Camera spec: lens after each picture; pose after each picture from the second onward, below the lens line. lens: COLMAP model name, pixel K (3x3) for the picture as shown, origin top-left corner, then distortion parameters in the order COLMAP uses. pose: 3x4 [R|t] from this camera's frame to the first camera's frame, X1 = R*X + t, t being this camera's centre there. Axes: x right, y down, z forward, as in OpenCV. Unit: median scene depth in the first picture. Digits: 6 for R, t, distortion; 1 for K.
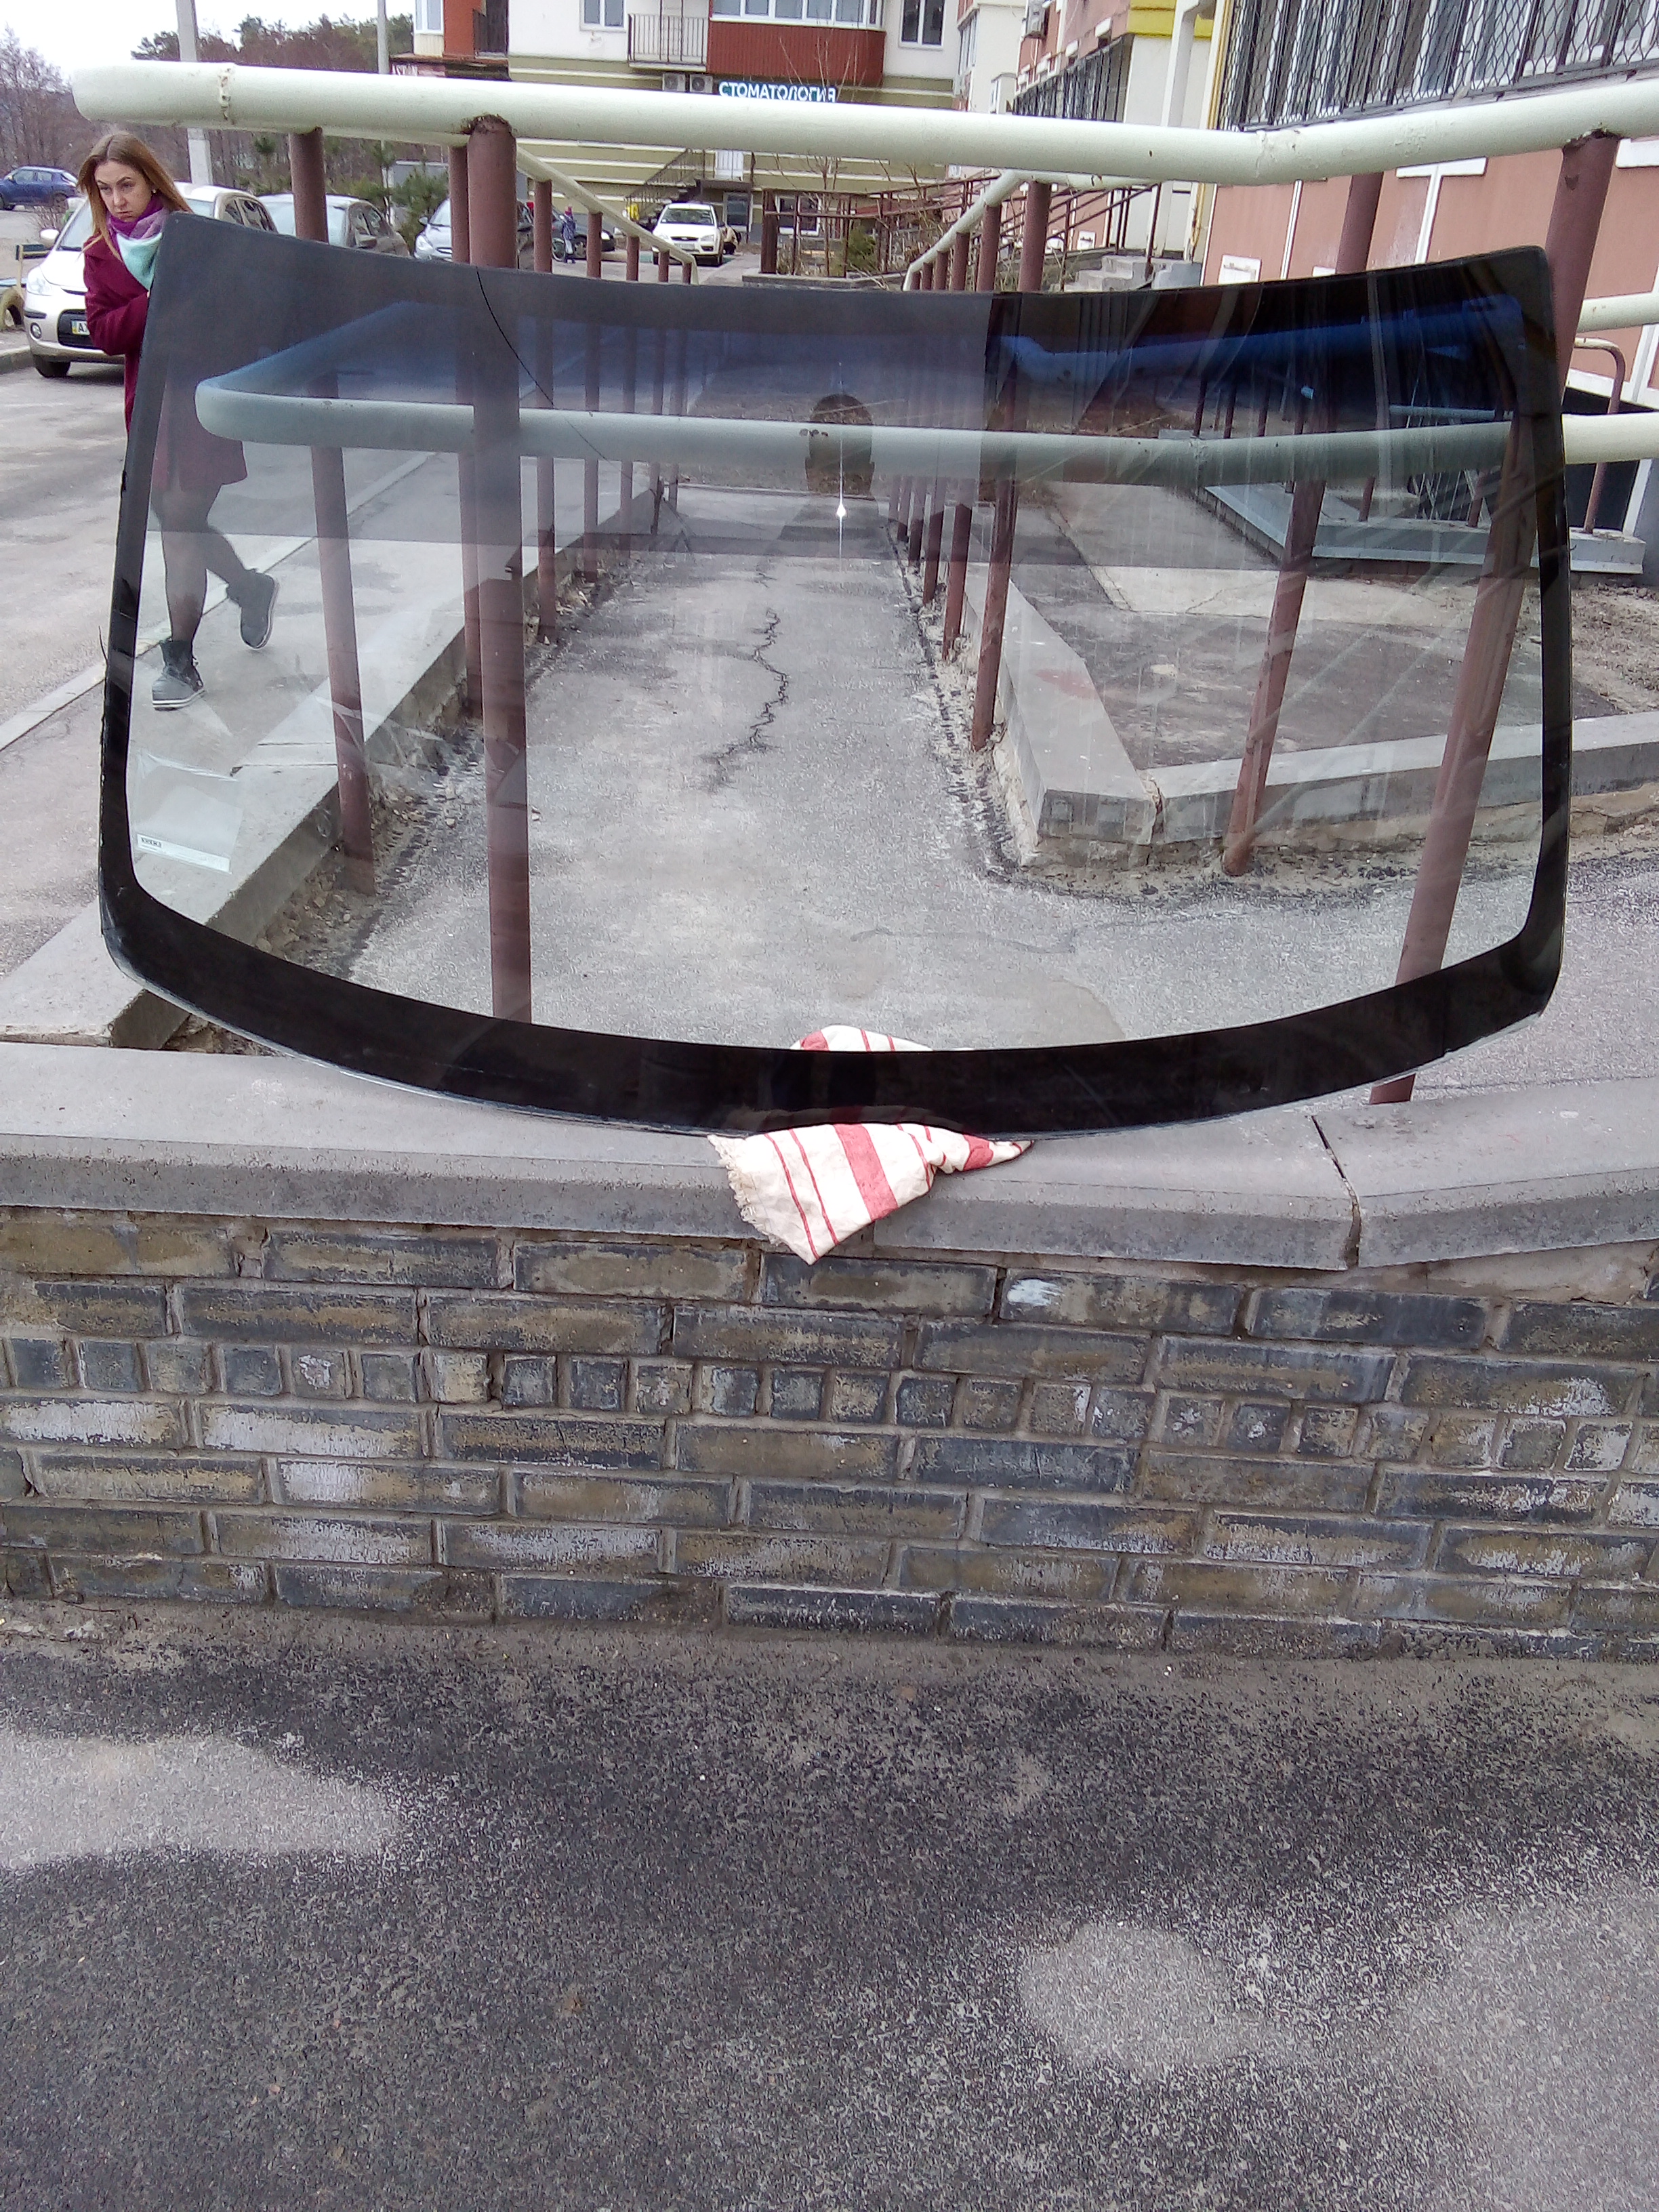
lens RADIAL K [[1792.2, 0, 751.4], [0, 1792.2, 1098.7], [0, 0, 1]] dist [0.122594, -0.285635]
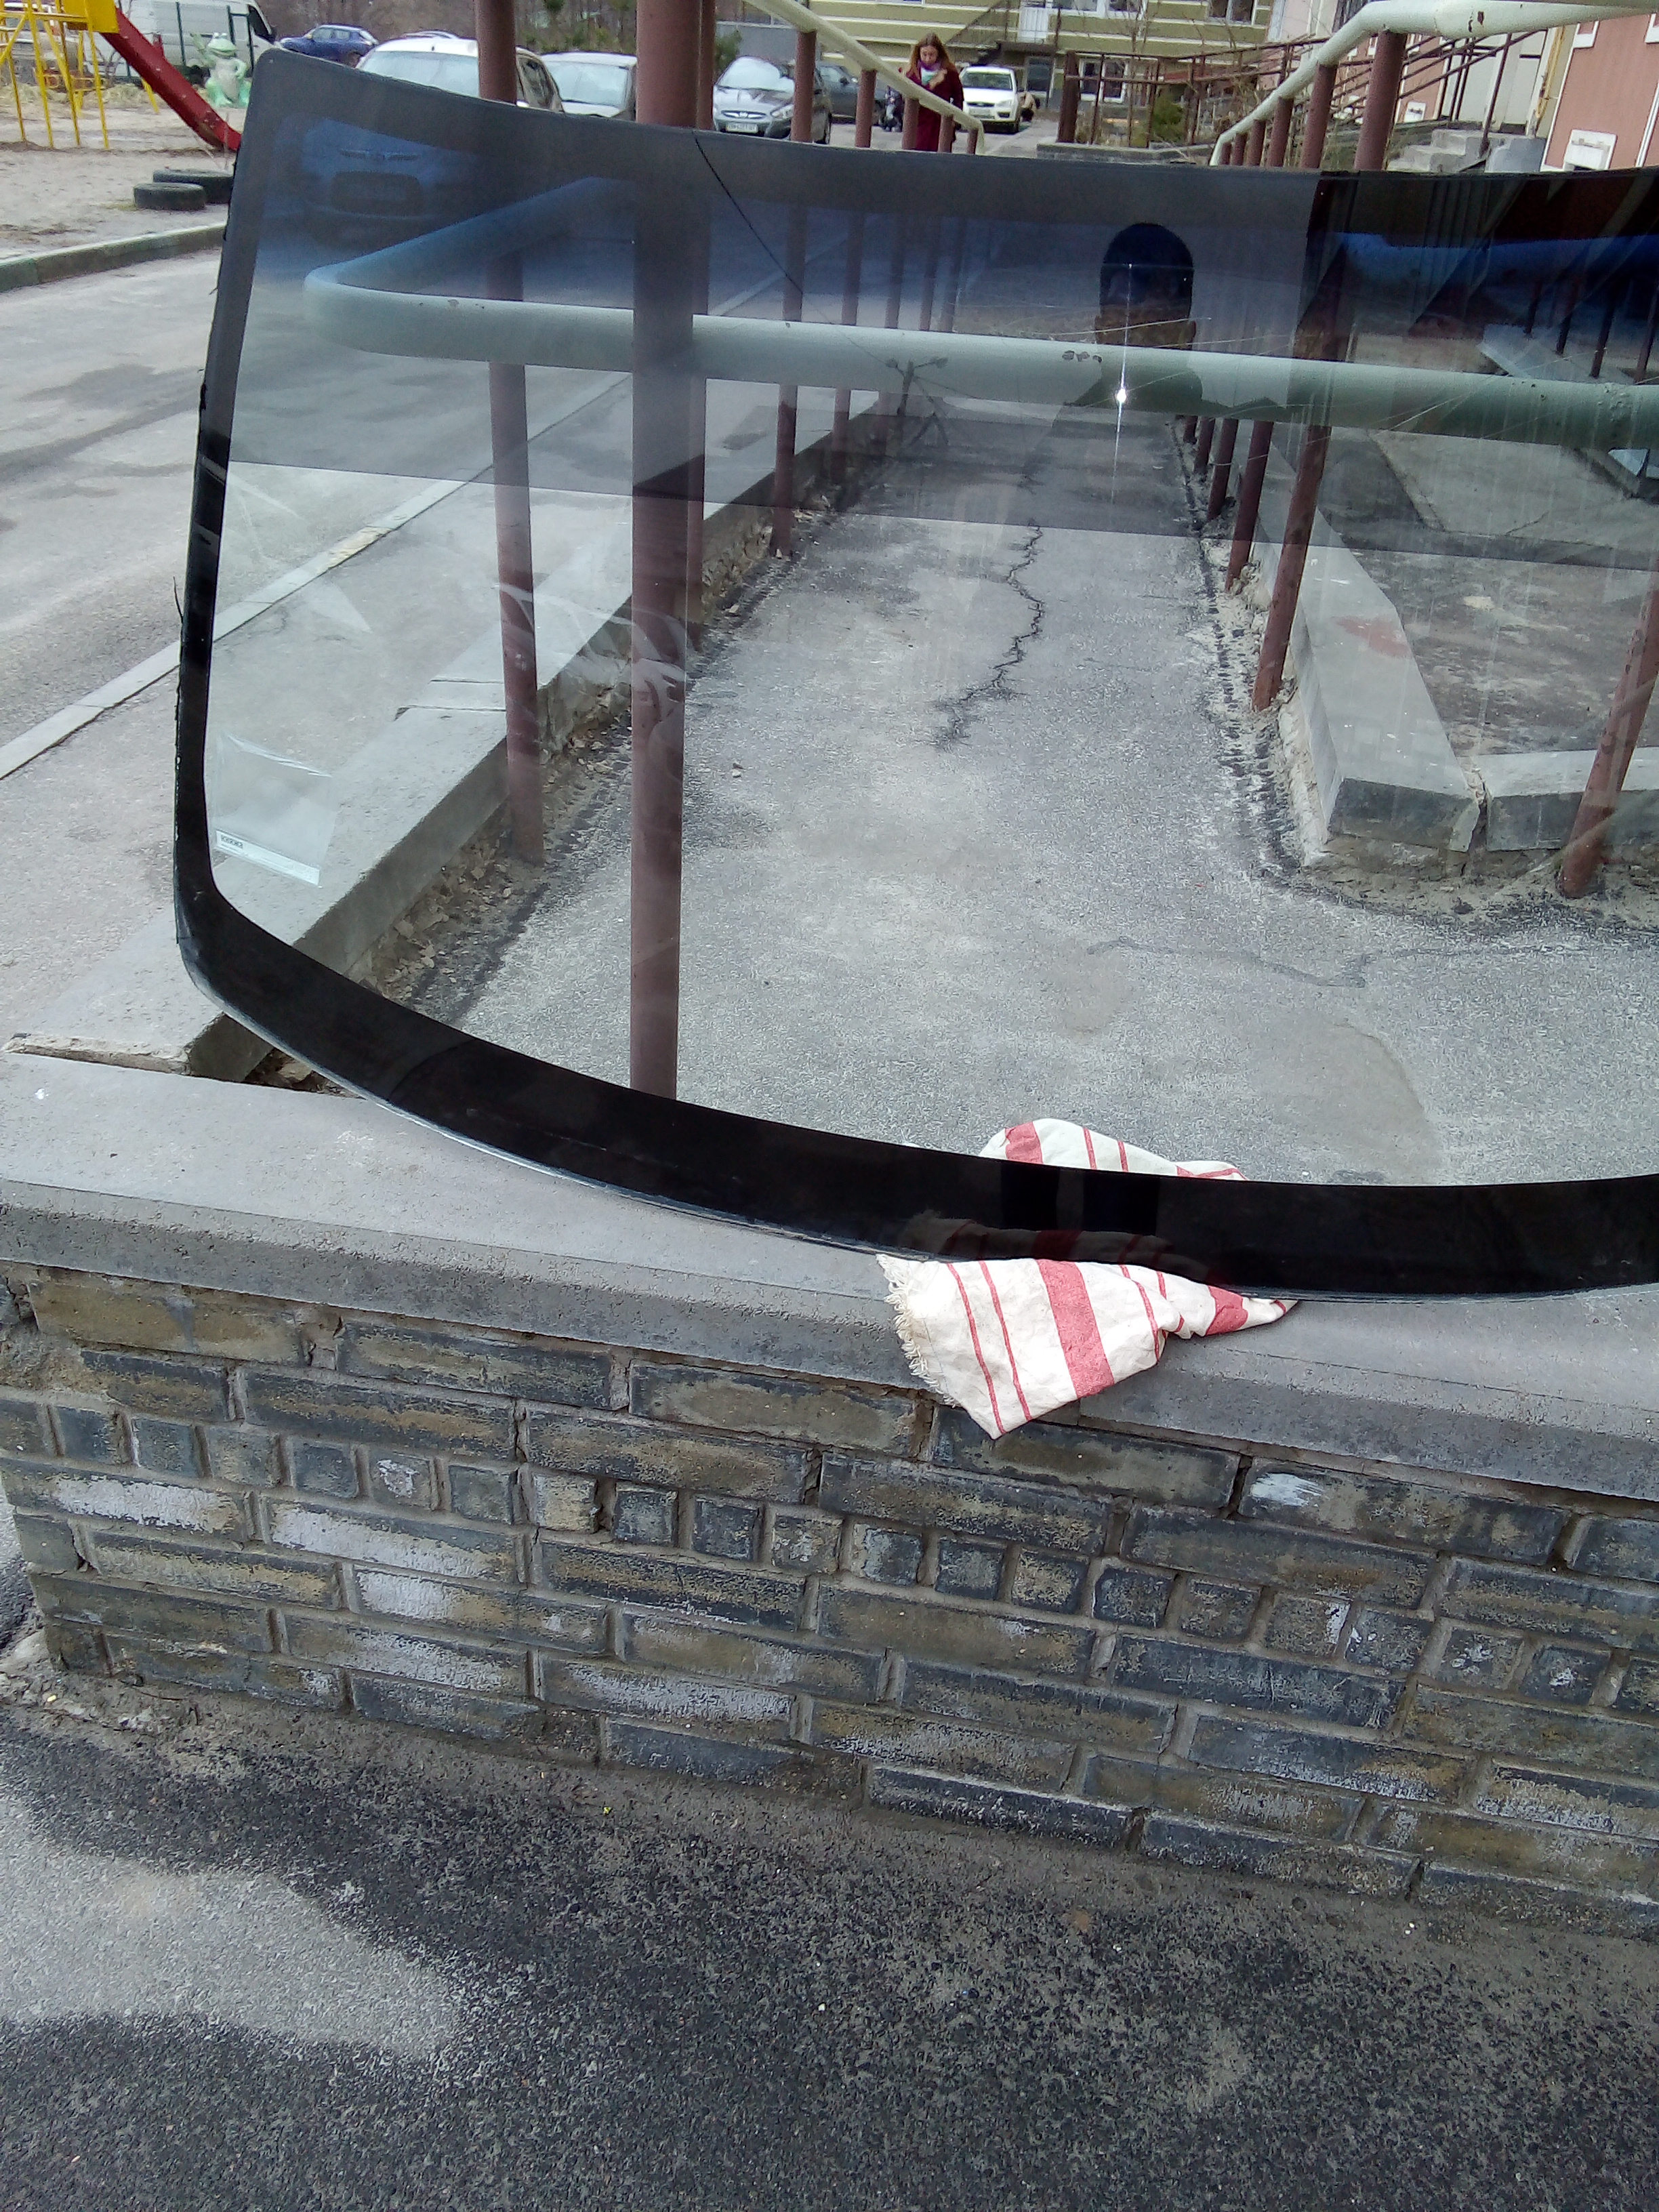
lens RADIAL K [[1792.2, 0, 751.4], [0, 1792.2, 1098.7], [0, 0, 1]] dist [0.122594, -0.285635]
pose [[0.989502, 0.074097, -0.124077, 0.013035], [-0.066540, 0.995730, 0.063983, -0.087937], [0.128288, -0.055055, 0.990208, 0.195553]]
